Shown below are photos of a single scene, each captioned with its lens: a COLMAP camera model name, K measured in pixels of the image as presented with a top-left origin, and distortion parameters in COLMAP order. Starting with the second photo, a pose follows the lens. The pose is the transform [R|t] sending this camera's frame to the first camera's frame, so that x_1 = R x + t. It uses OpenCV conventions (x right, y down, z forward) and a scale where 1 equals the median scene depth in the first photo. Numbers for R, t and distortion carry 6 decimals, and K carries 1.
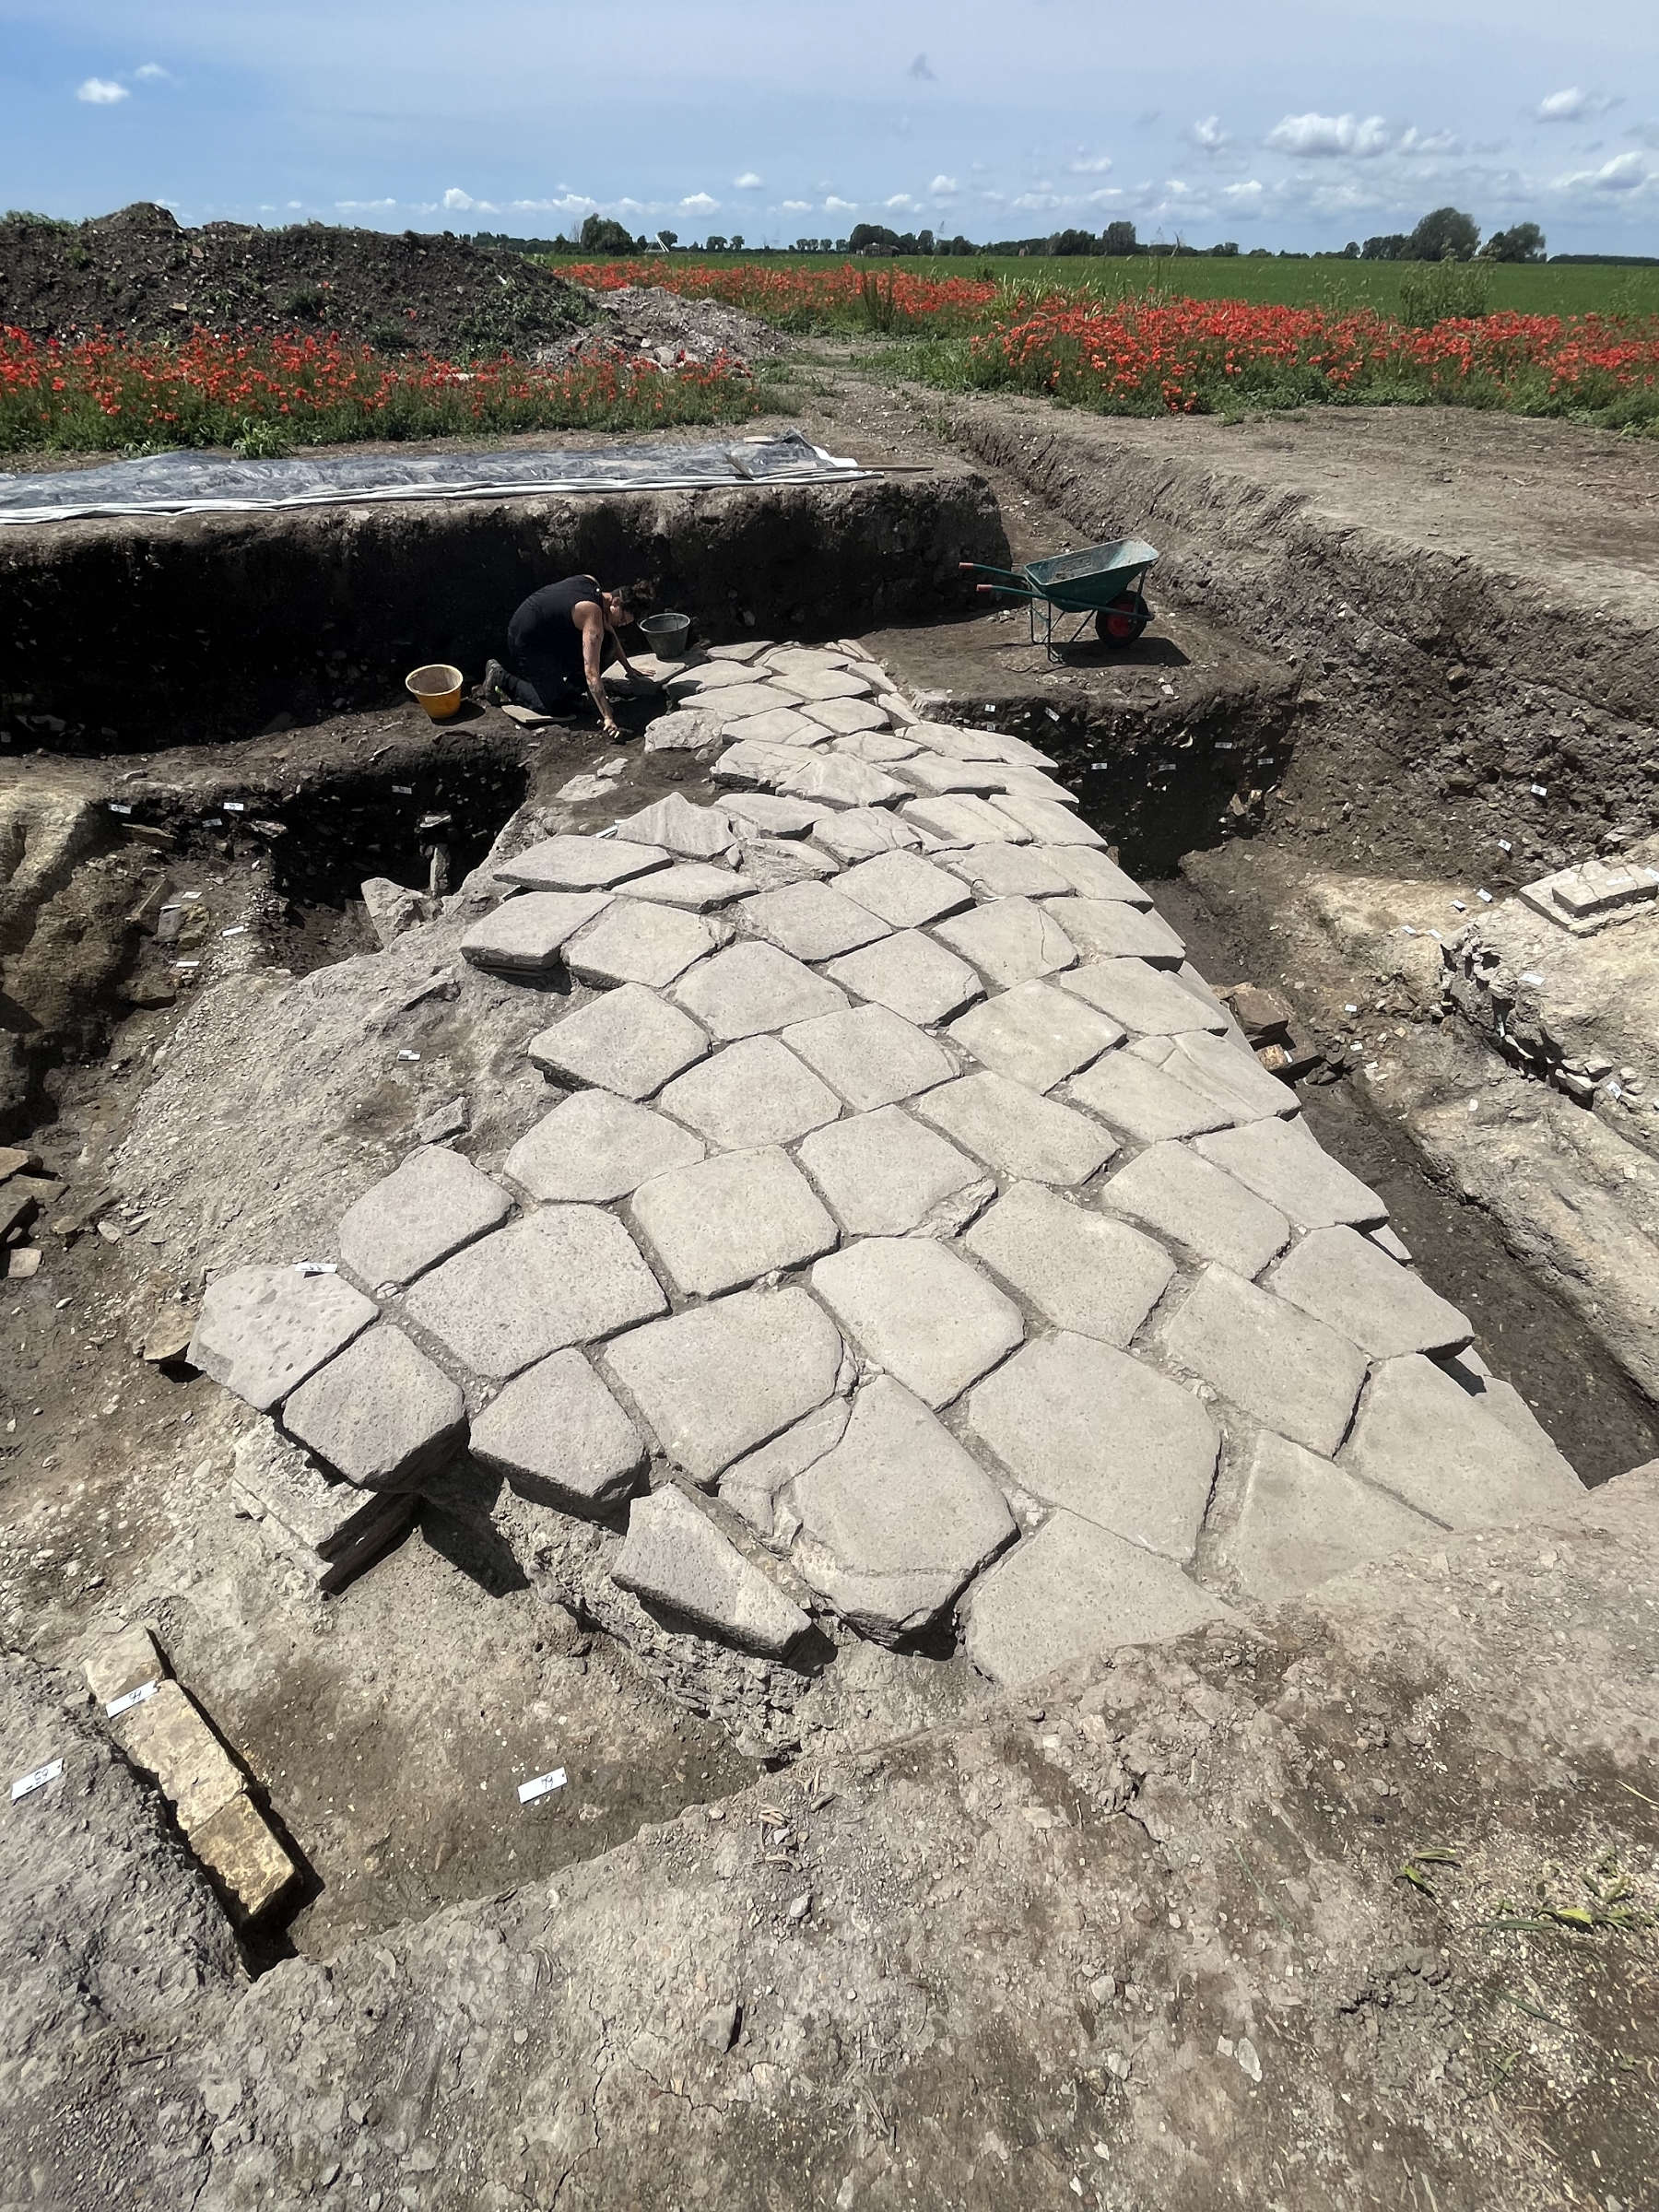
lens RADIAL K [[1088.7, 0, 835.0], [0, 1088.7, 1100.7], [0, 0, 1]] dist [-0.004561, 0.000101]
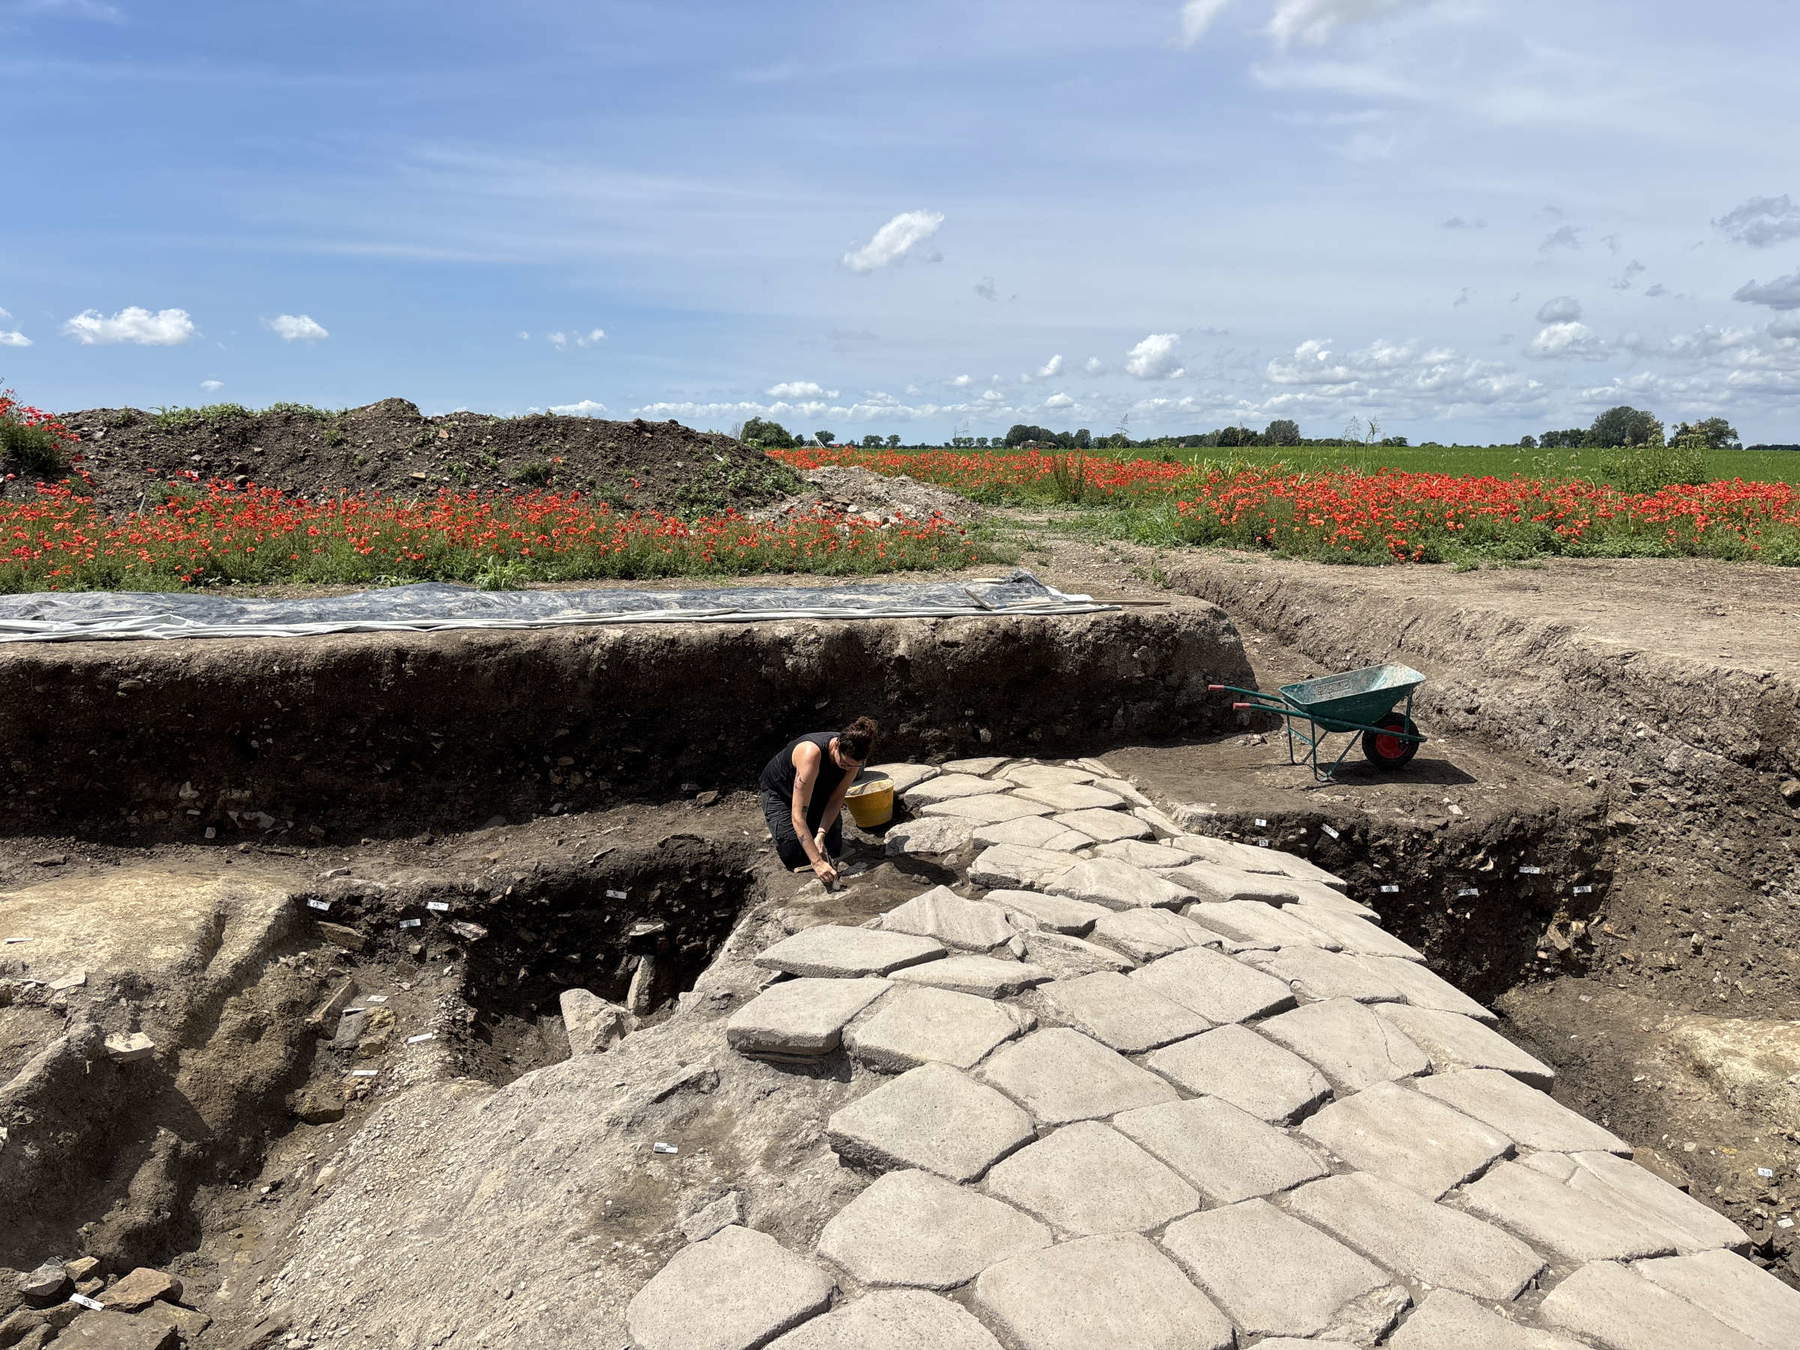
lens RADIAL K [[1361.3, 0, 909.6], [0, 1361.3, 679.0], [0, 0, 1]] dist [0.067376, -0.082721]
pose [[0.998267, 0.007855, -0.058317, -0.089871], [-0.034634, 0.879643, -0.474372, 0.092528], [0.047572, 0.475570, 0.878391, -0.082860]]
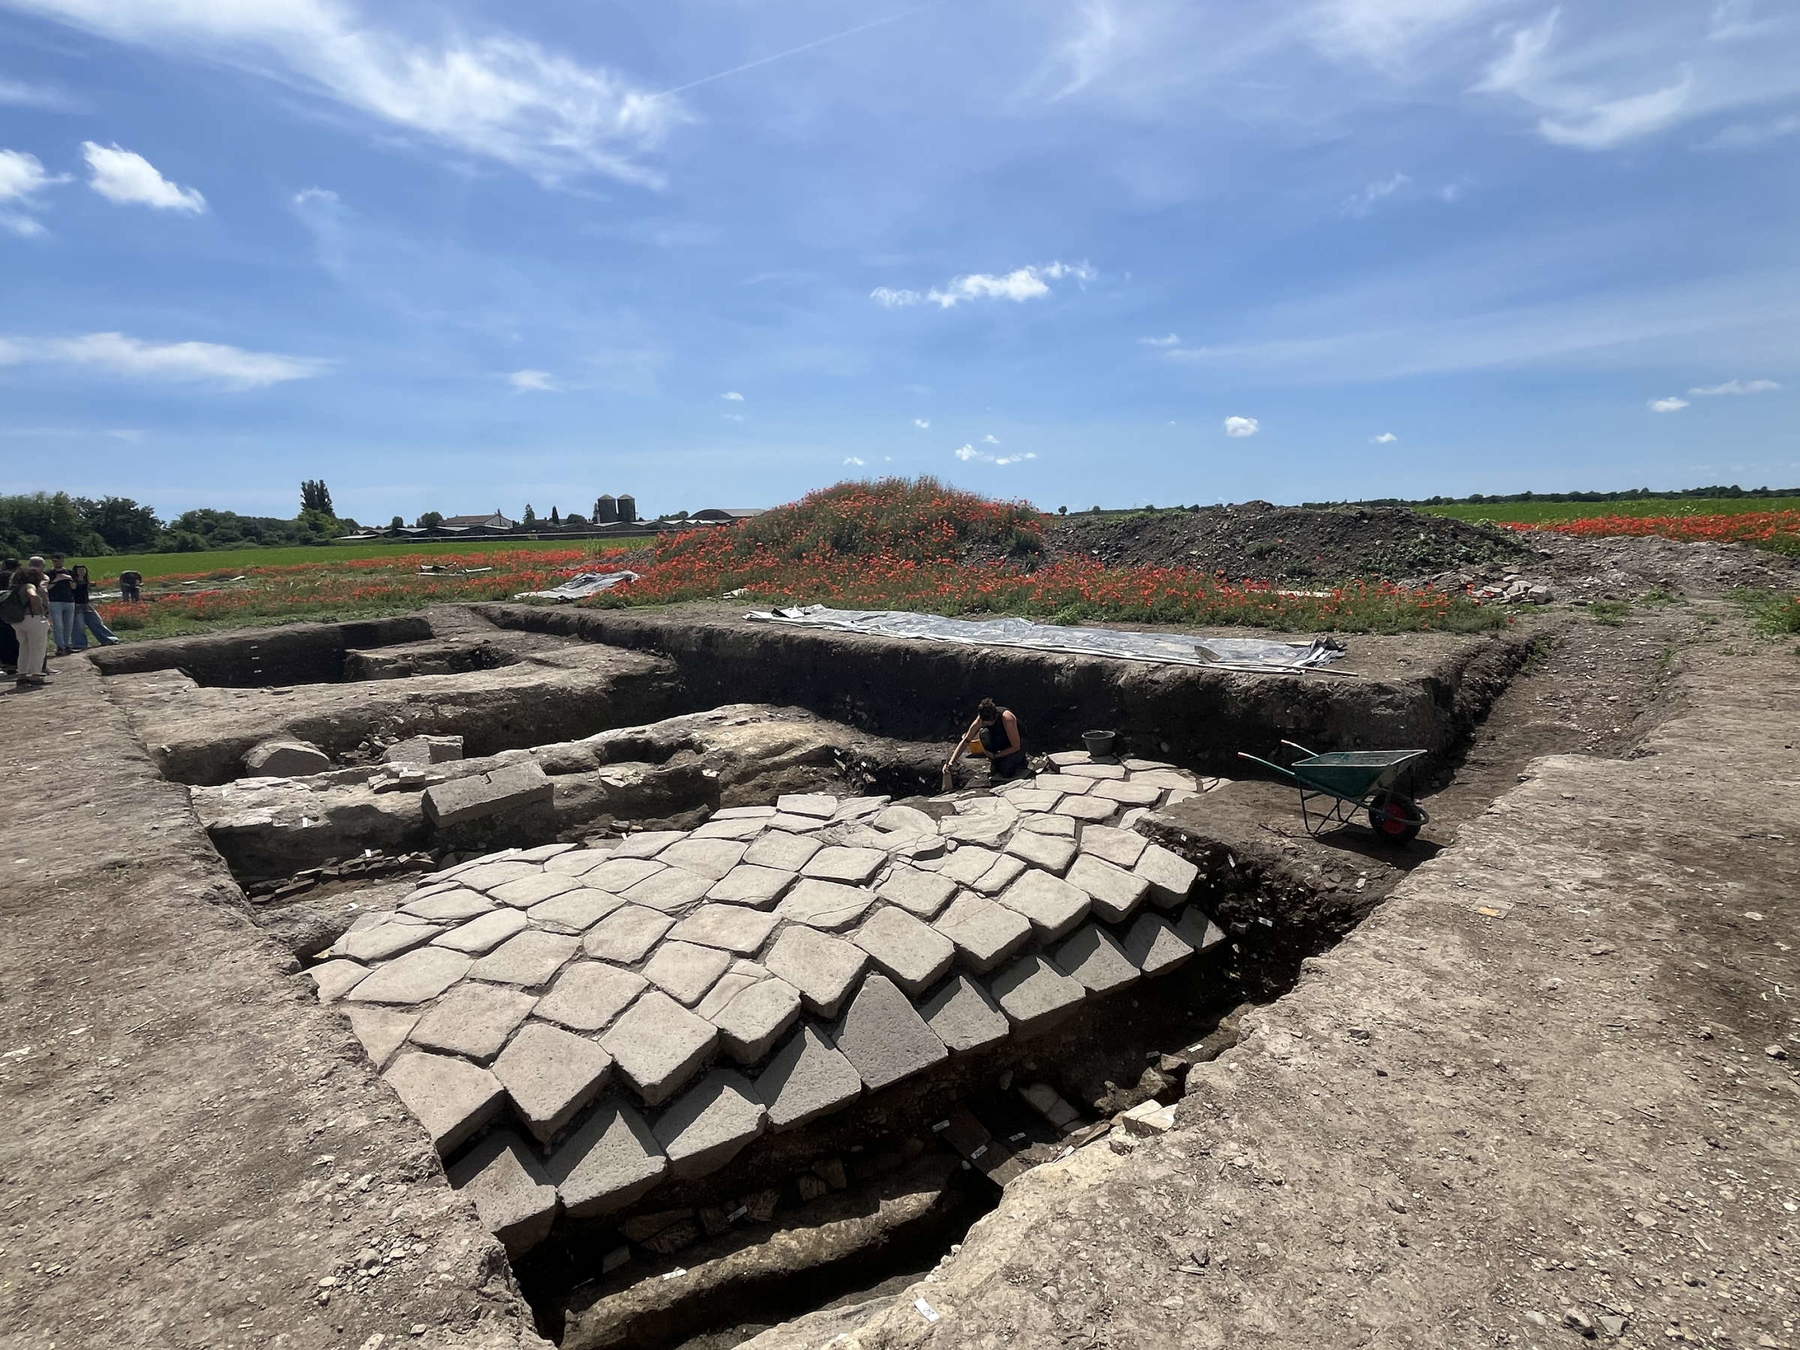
lens RADIAL K [[931.7, 0, 900.0], [0, 931.7, 675.0], [0, 0, 1]] dist [0.000406, 0.000042]
pose [[0.402536, 0.125456, -0.906766, 0.994919], [-0.533957, 0.836770, -0.121265, -0.228581], [0.743542, 0.532988, 0.403818, 0.255399]]
